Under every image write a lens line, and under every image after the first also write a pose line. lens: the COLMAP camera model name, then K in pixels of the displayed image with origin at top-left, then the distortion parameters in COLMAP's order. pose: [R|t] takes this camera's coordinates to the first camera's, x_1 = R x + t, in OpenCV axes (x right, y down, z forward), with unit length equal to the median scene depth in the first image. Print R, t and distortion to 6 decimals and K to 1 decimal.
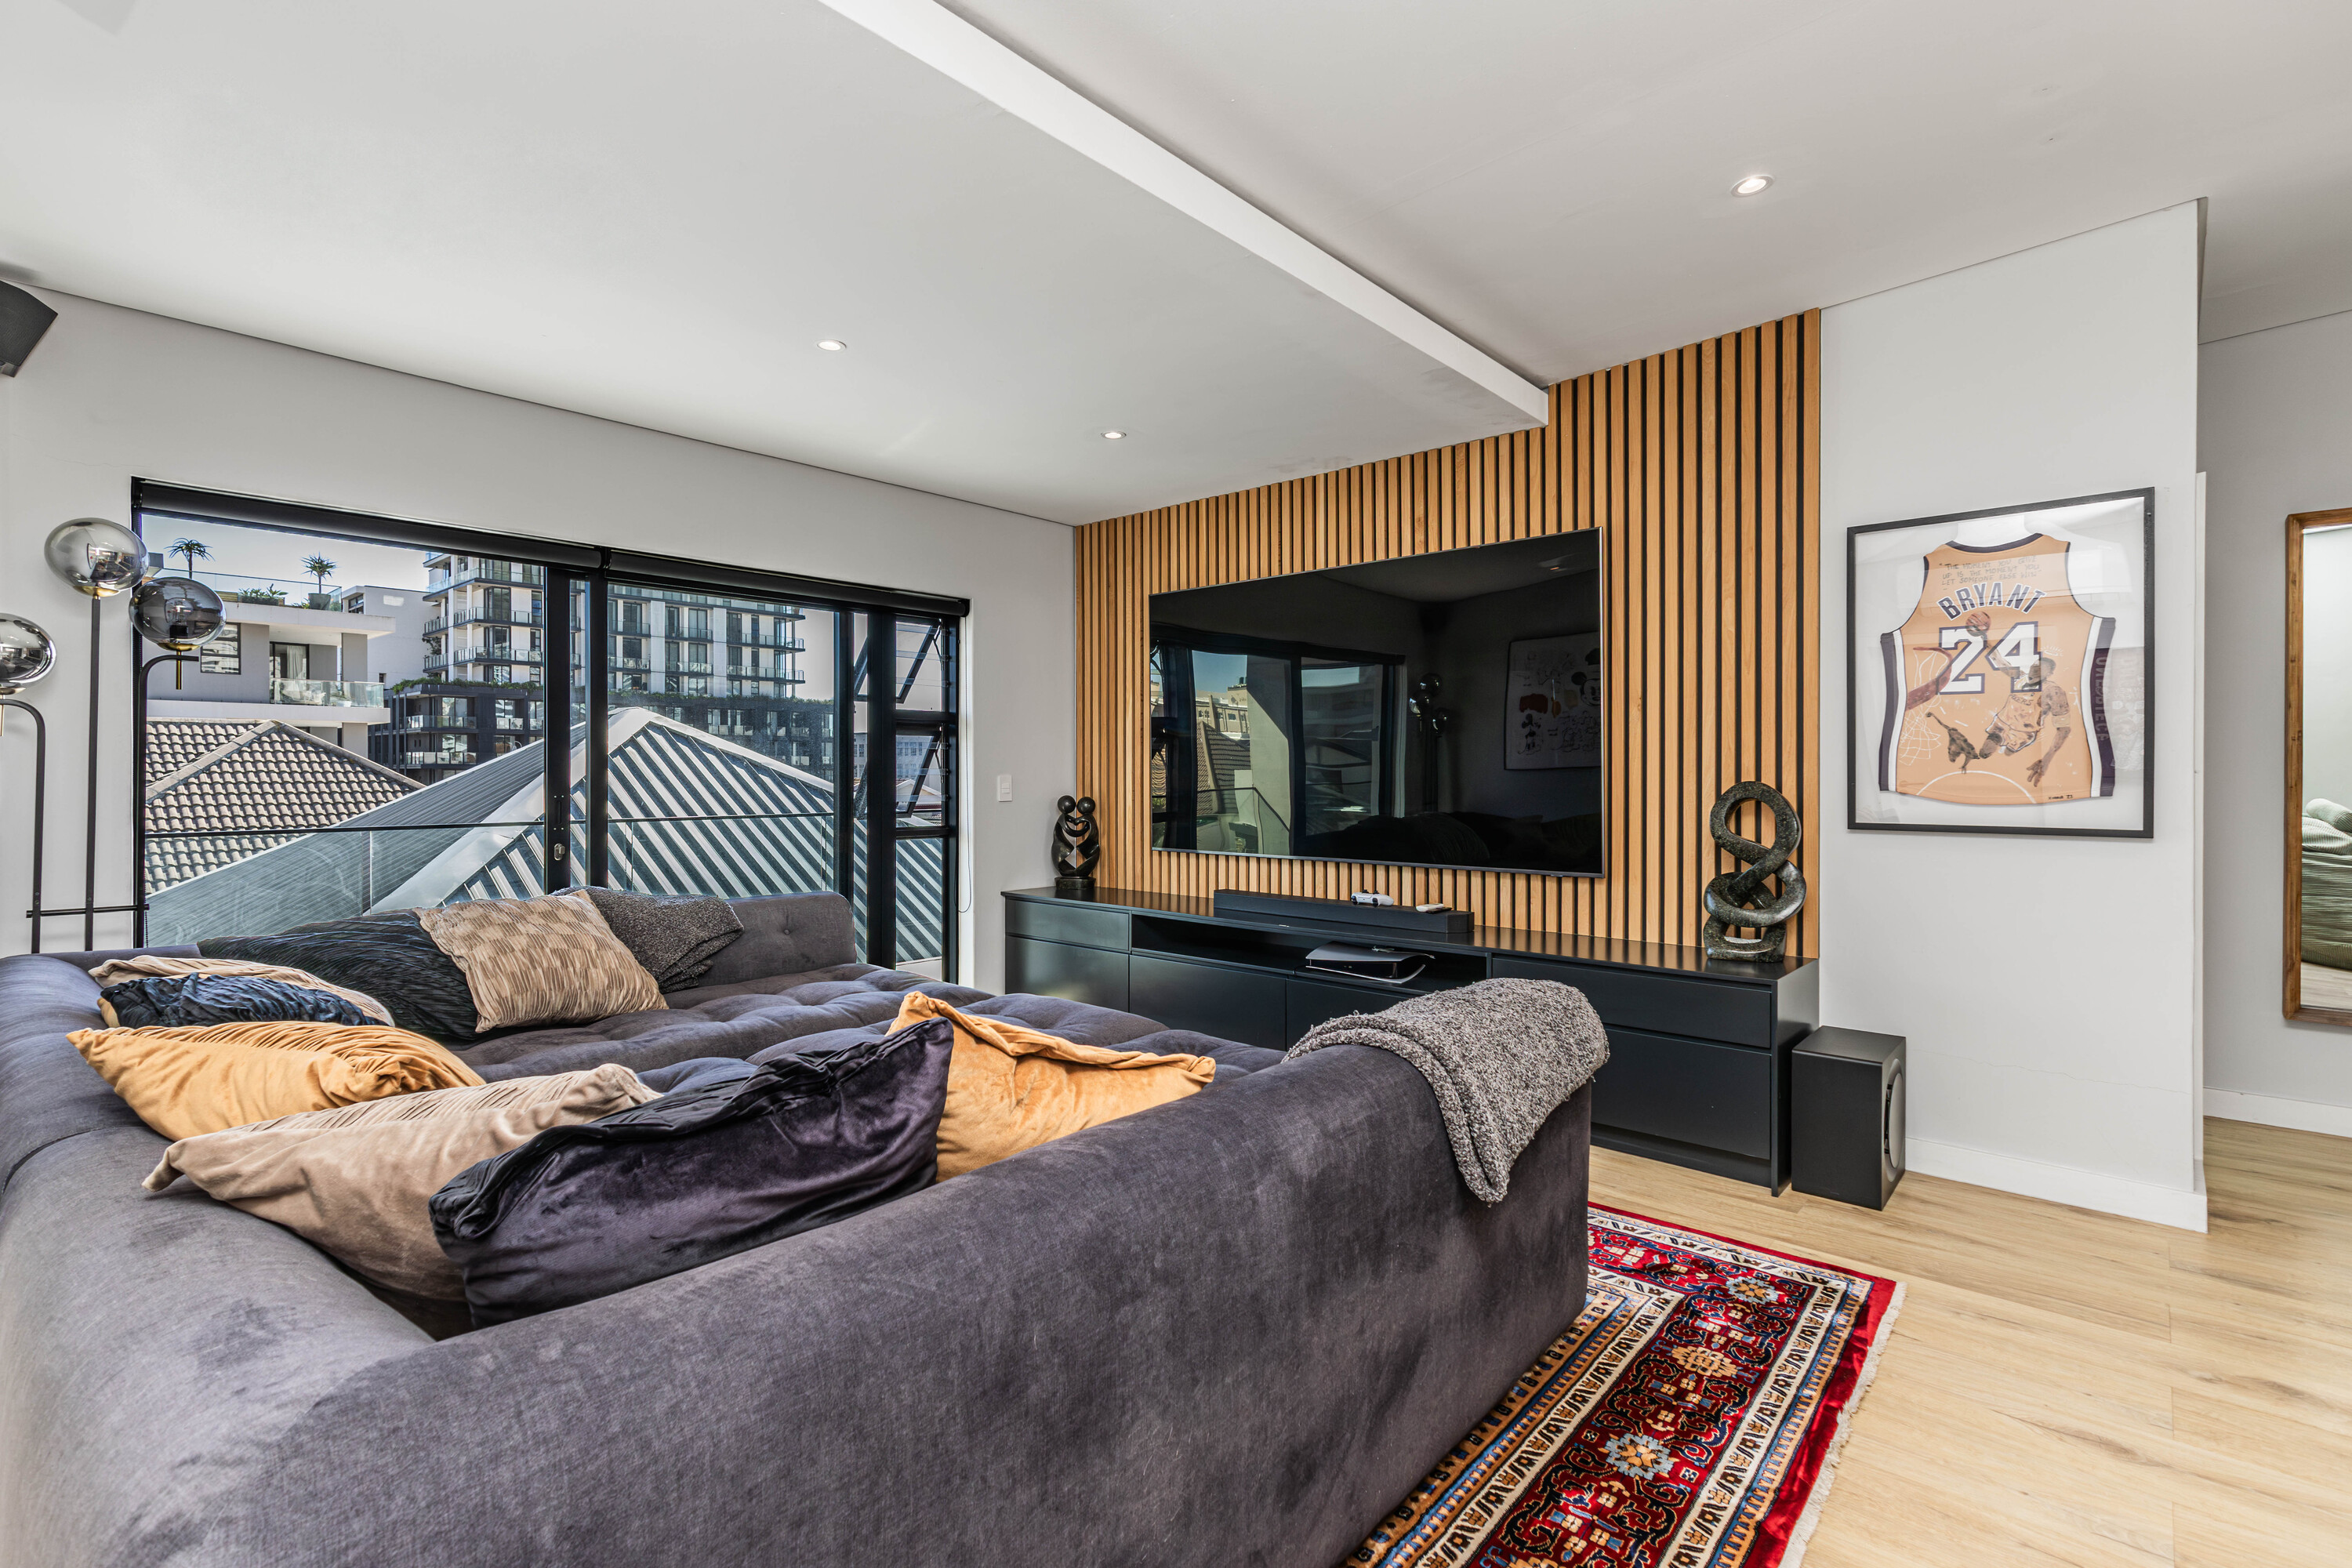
lens RADIAL K [[1080.6, 0, 1169.6], [0, 1080.6, 770.8], [0, 0, 1]] dist [0.008978, 0.000942]
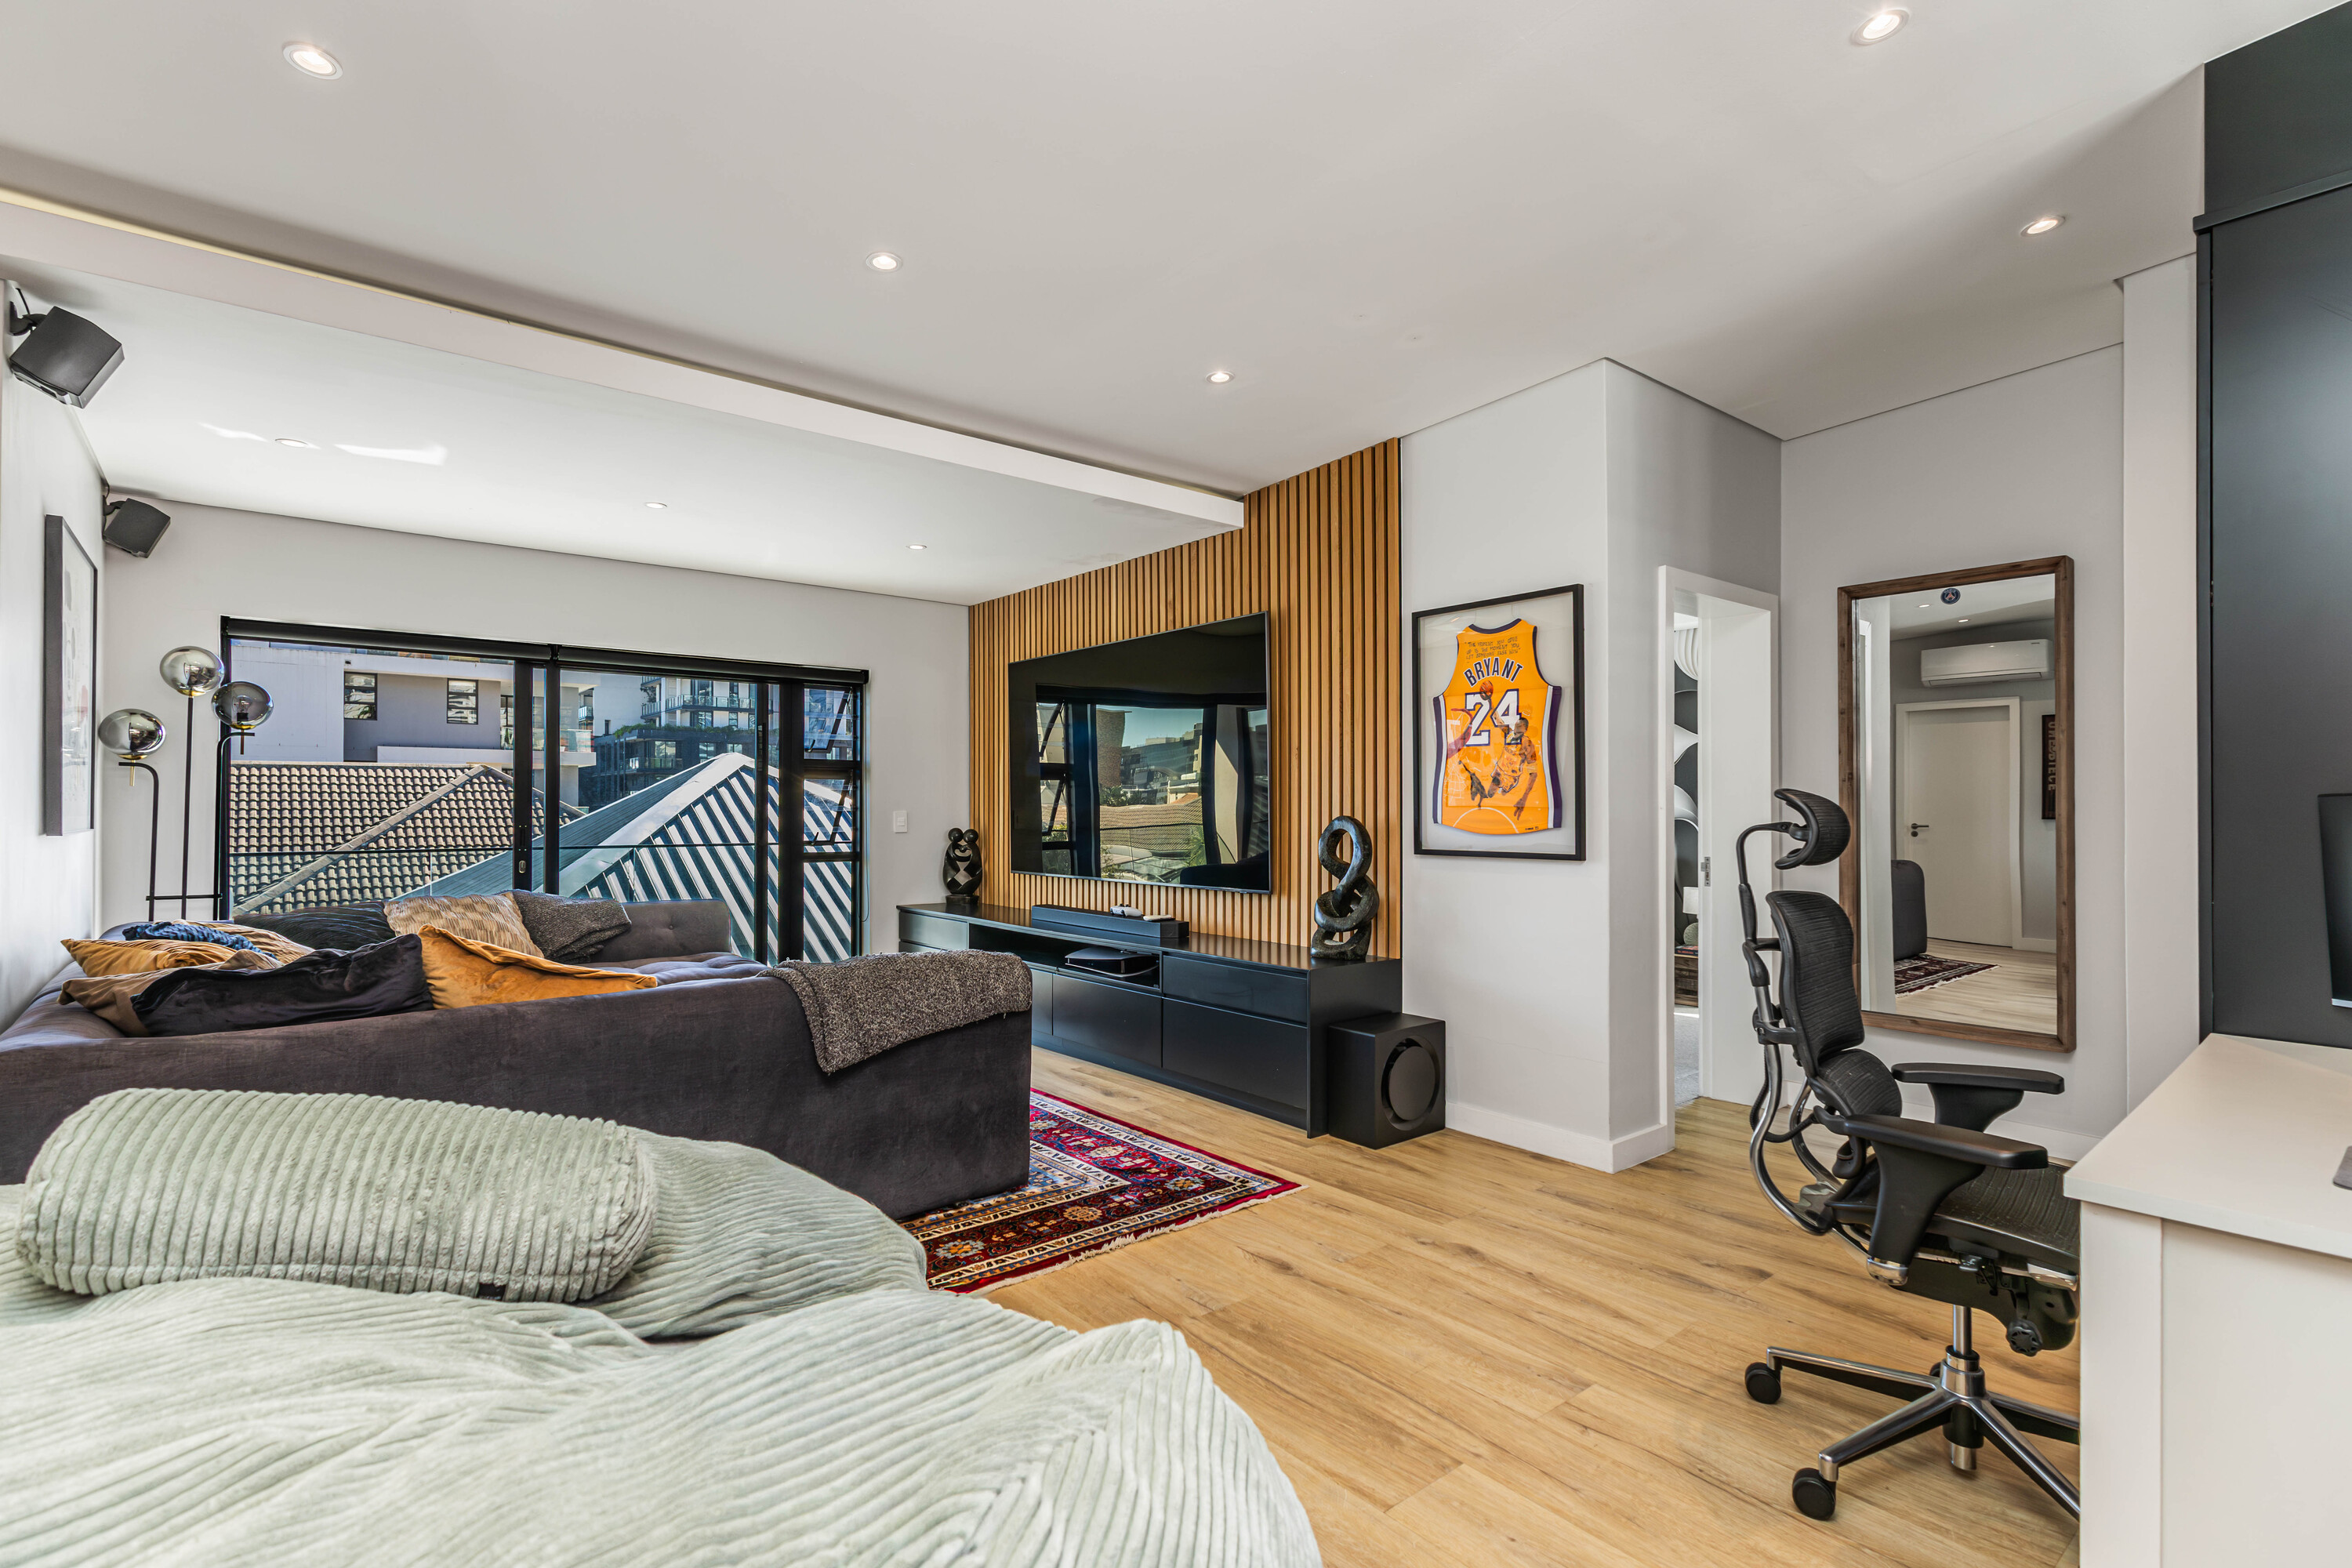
lens RADIAL K [[1080.6, 0, 1167.5], [0, 1080.6, 794.0], [0, 0, 1]] dist [0.008978, 0.000942]
pose [[0.988018, -0.001729, -0.154332, 0.534726], [-0.000226, 0.999920, -0.012647, 0.000287], [0.154341, 0.012530, 0.987938, -0.270929]]
